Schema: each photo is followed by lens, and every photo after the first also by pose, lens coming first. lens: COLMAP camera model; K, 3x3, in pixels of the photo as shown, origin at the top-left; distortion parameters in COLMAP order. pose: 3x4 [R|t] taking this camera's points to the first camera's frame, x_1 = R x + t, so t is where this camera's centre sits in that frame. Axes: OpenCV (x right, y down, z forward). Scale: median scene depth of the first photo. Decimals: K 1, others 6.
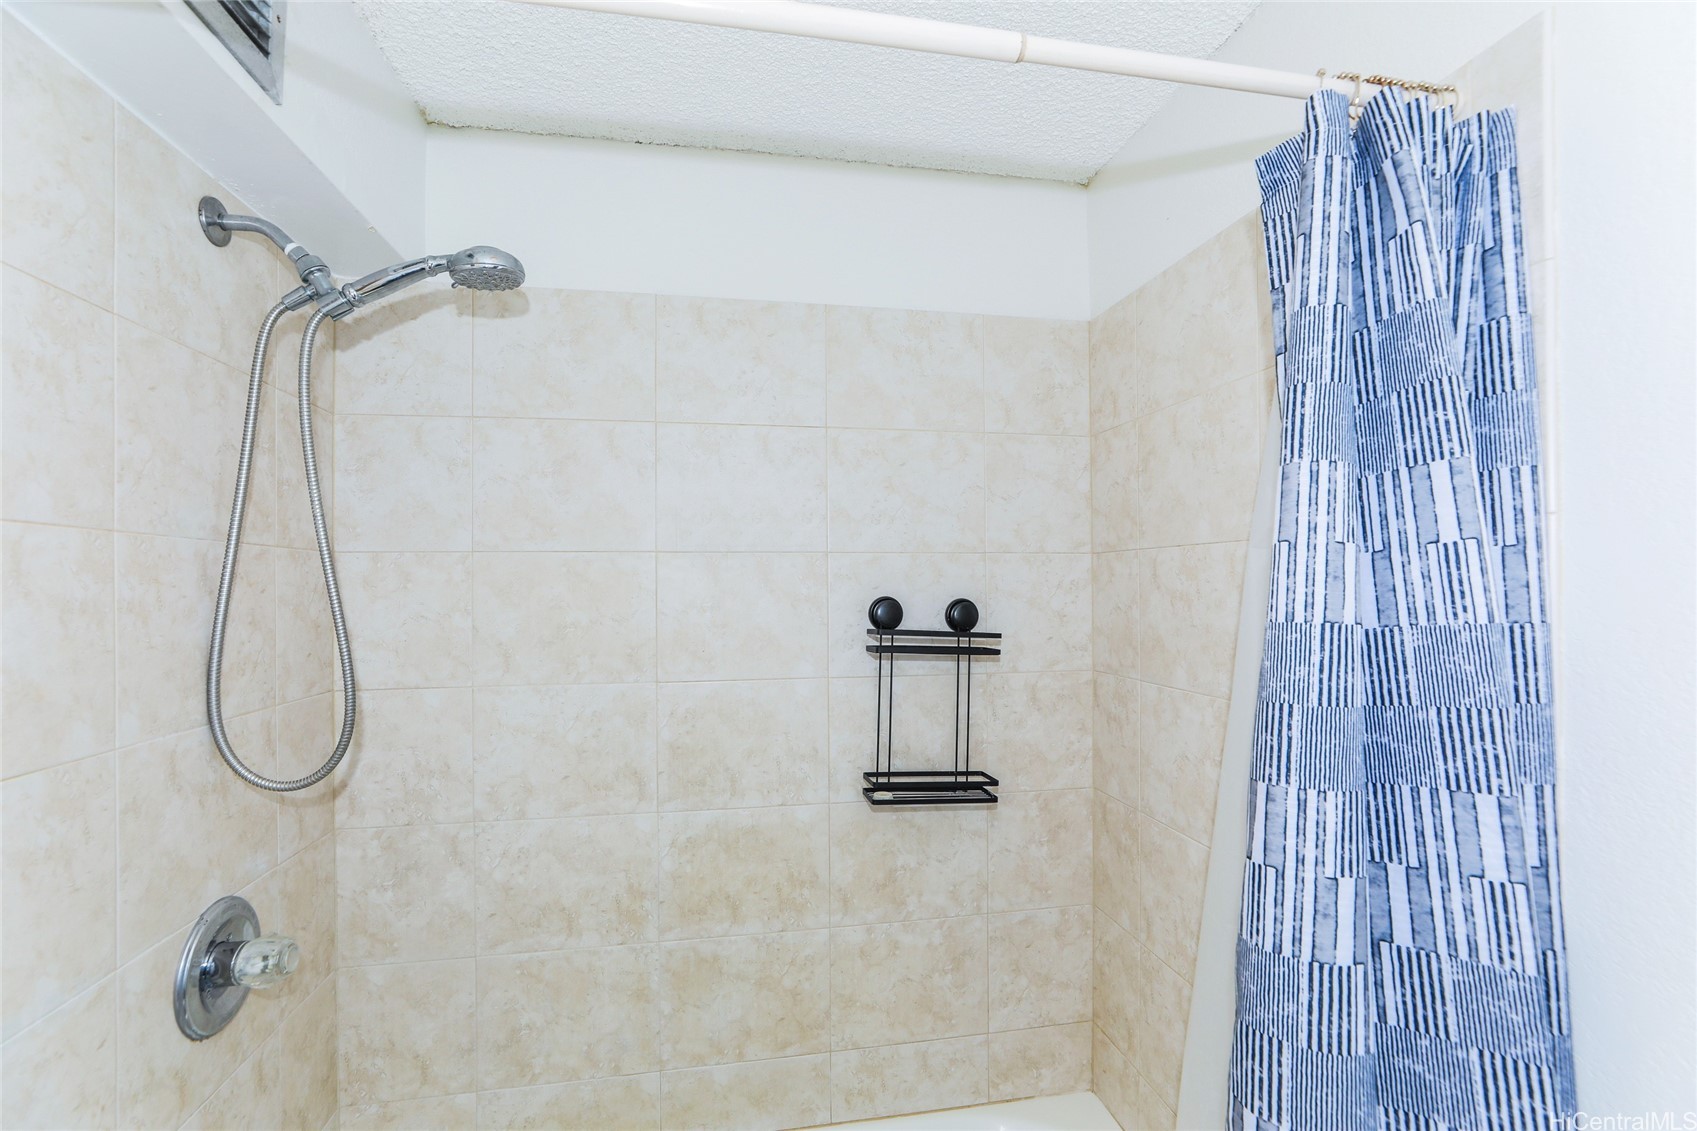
lens RADIAL K [[779.3, 0, 854.4], [0, 779.3, 582.2], [0, 0, 1]] dist [-0.028567, 0.012140]
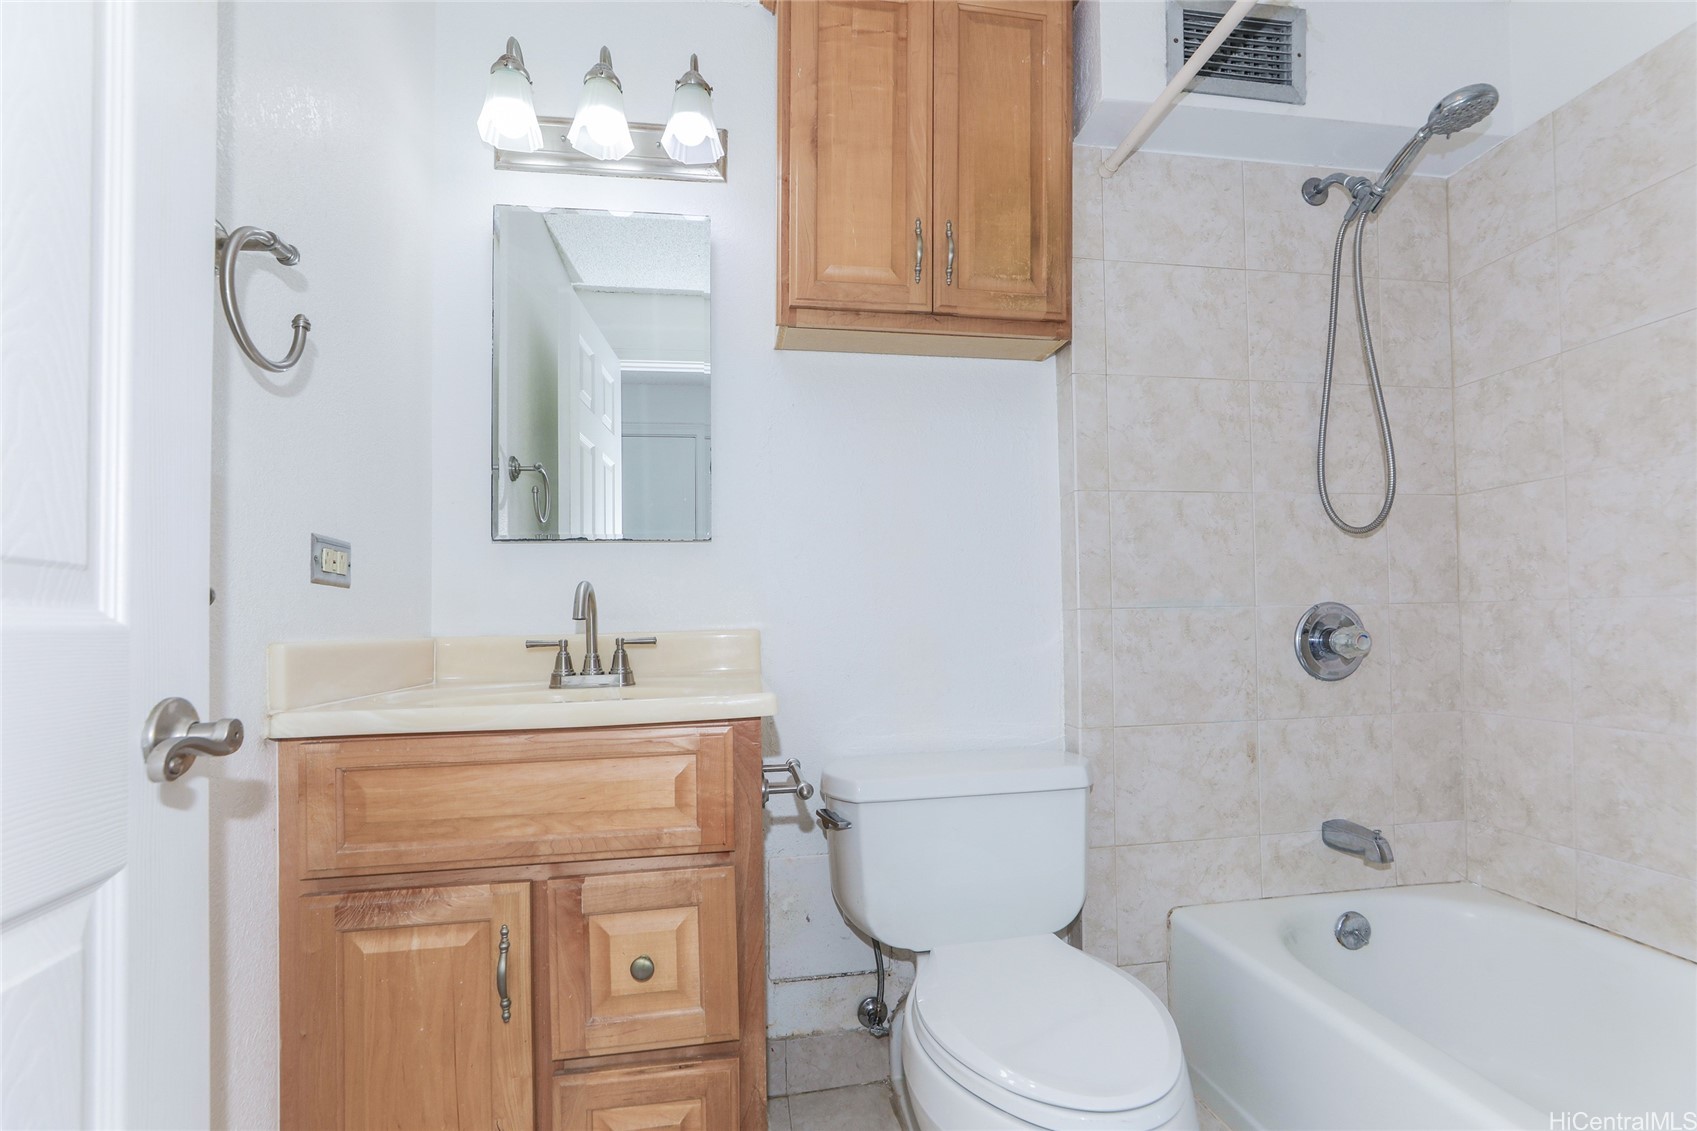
lens RADIAL K [[779.3, 0, 854.4], [0, 779.3, 582.2], [0, 0, 1]] dist [-0.028567, 0.012140]
pose [[-0.034838, -0.045940, -0.998337, 0.620644], [0.020284, 0.998705, -0.046665, 0.324313], [0.999187, -0.021876, -0.033861, 0.046871]]
